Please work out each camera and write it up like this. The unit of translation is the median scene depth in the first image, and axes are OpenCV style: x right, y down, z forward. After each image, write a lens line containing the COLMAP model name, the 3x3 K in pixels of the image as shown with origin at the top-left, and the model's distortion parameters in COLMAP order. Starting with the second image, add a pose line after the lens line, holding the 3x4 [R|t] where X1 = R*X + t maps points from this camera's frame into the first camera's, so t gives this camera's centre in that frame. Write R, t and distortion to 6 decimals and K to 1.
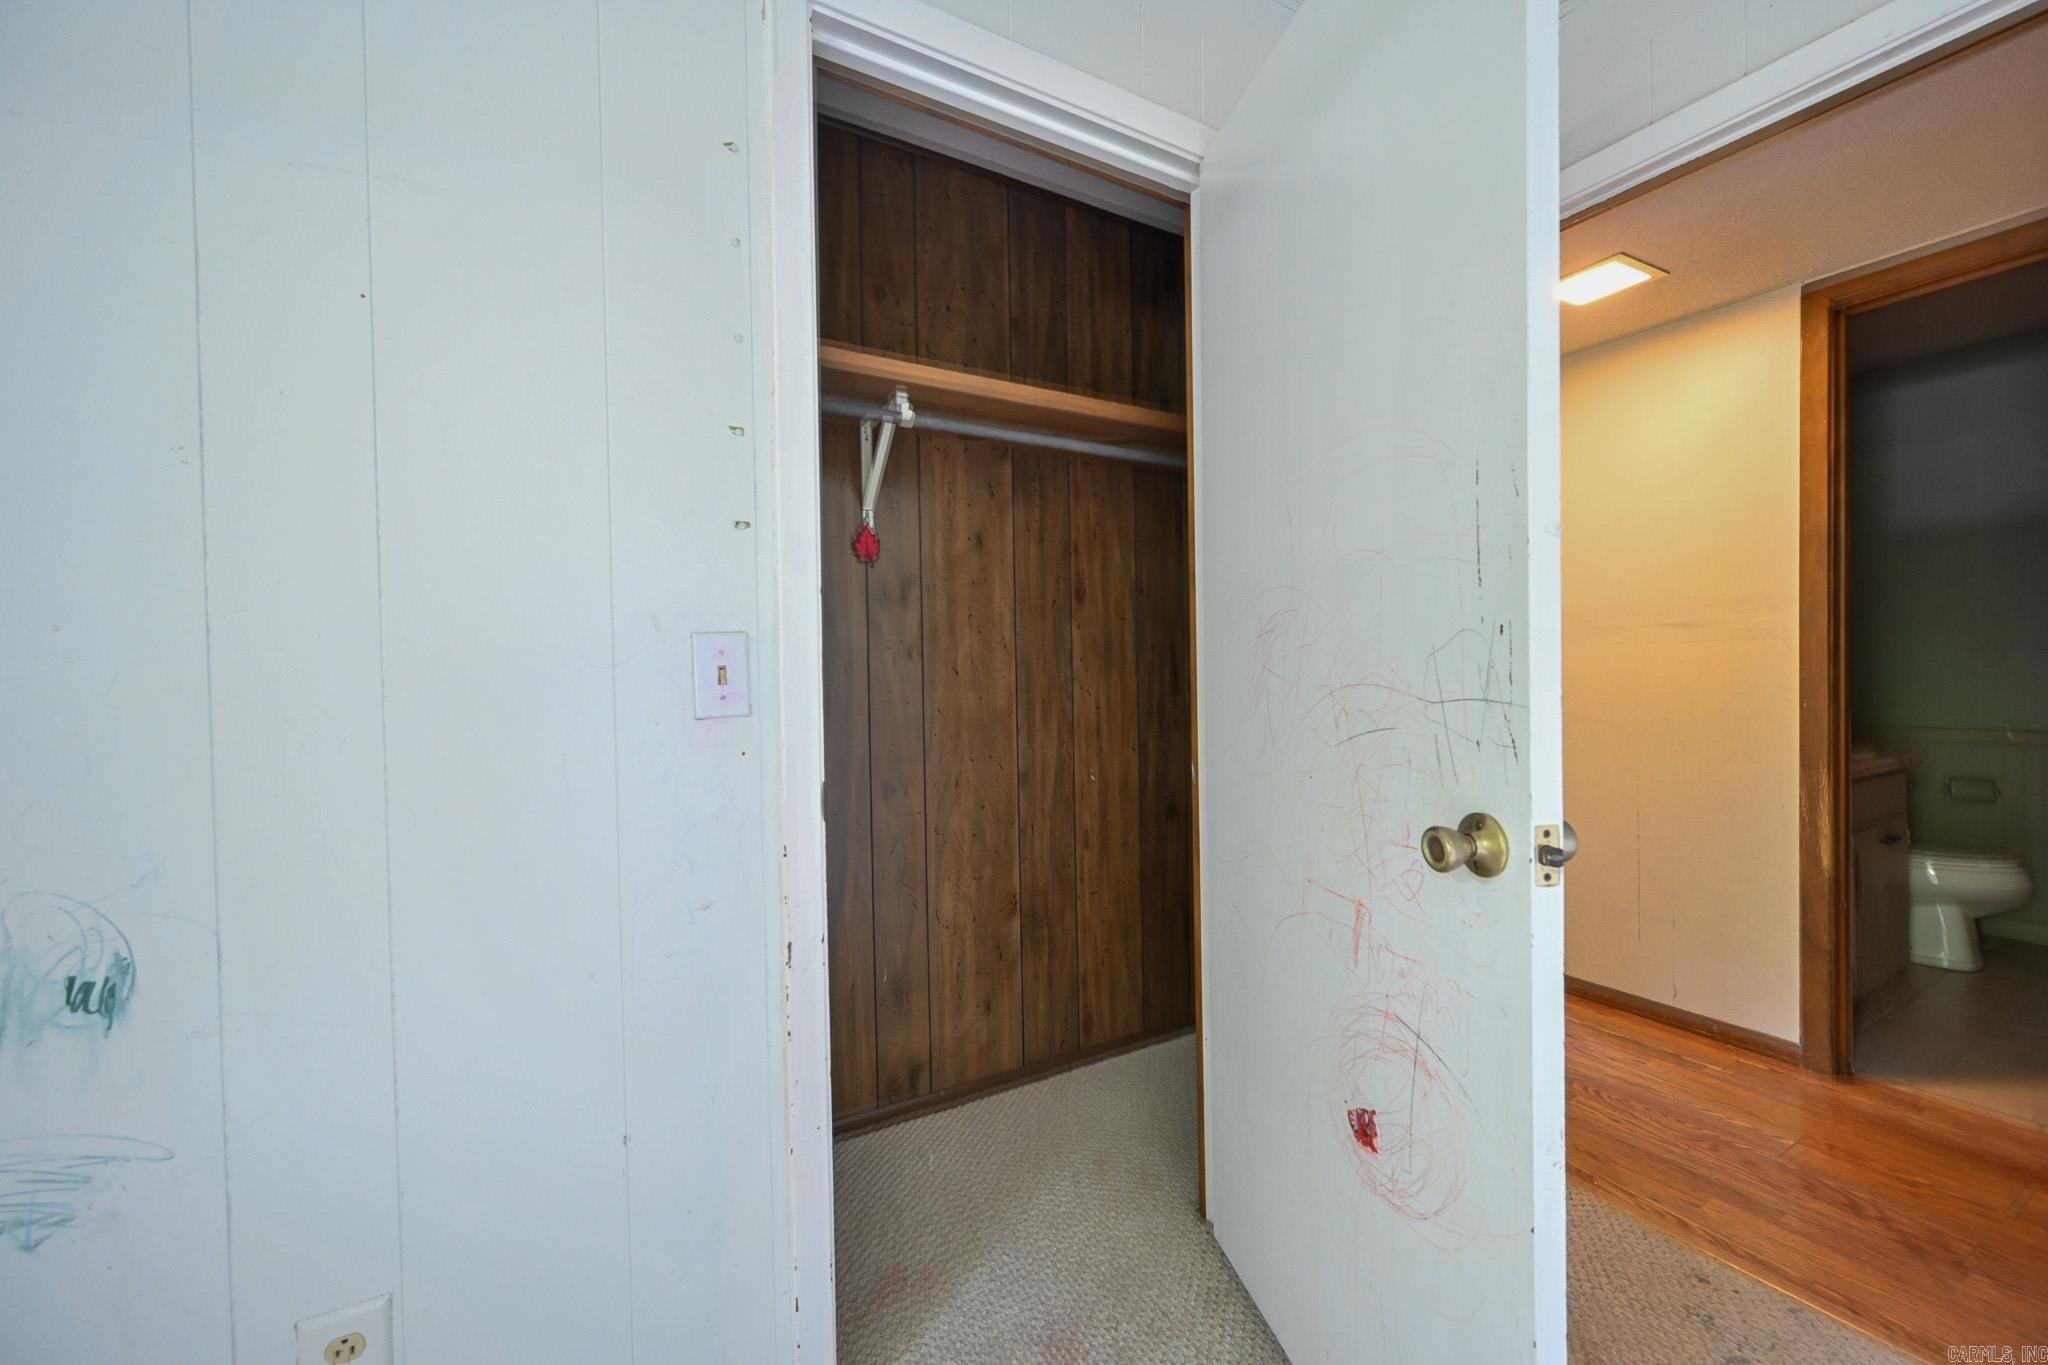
lens RADIAL K [[817.9, 0, 1024.4], [0, 817.9, 673.1], [0, 0, 1]] dist [0.008110, -0.000402]
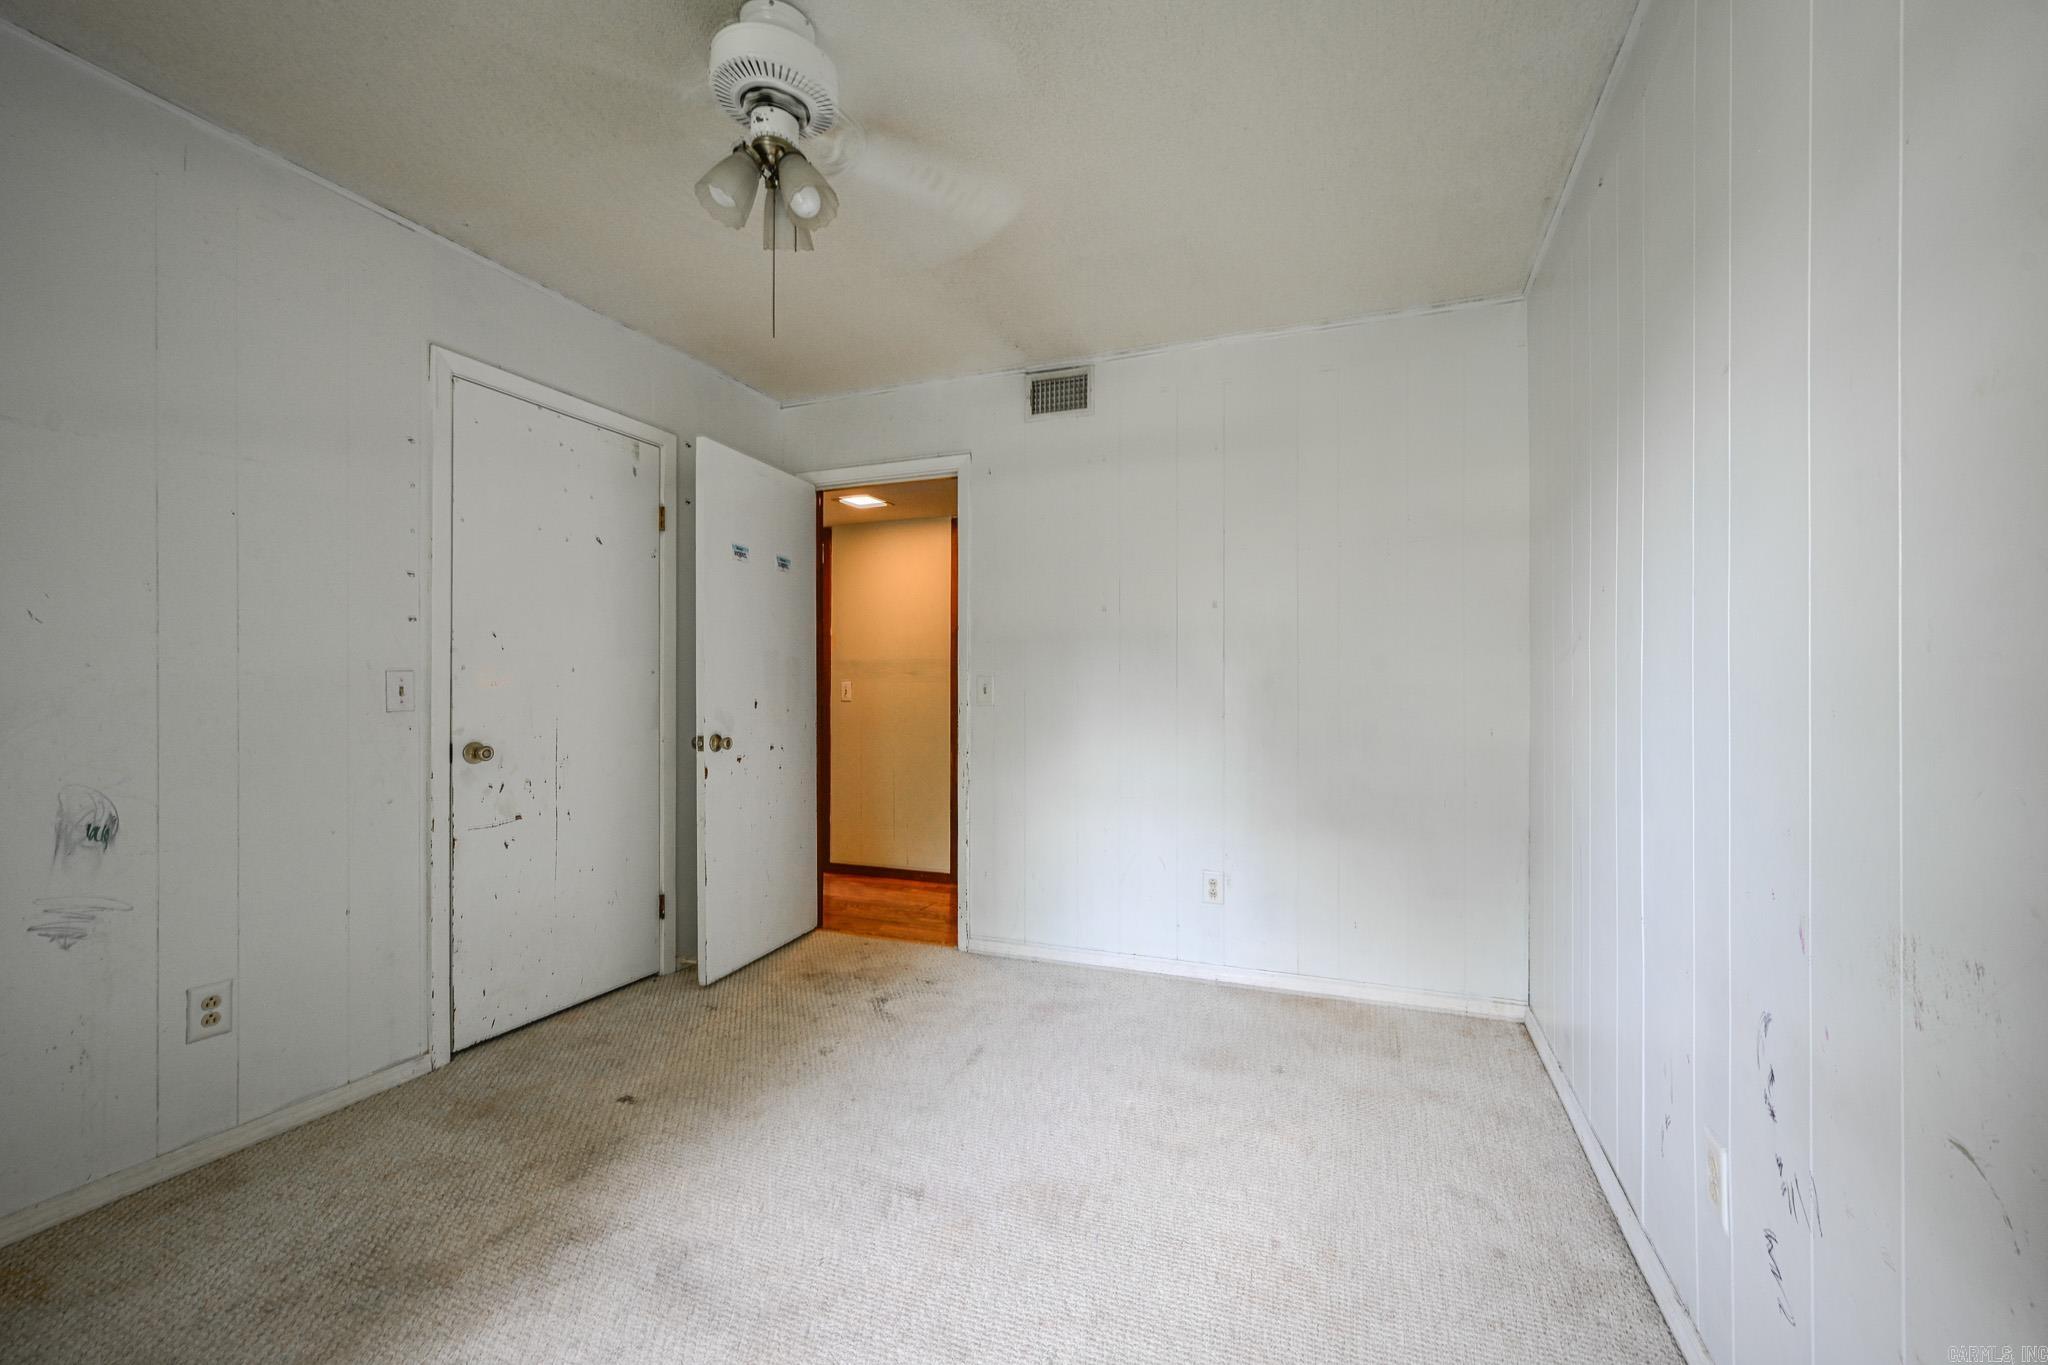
lens RADIAL K [[817.9, 0, 1027.4], [0, 817.9, 689.2], [0, 0, 1]] dist [0.008110, -0.000402]
pose [[0.796927, 0.013008, 0.603936, -0.493326], [-0.003681, 0.999854, -0.016679, 0.037502], [-0.604065, 0.011069, 0.796858, -2.232535]]
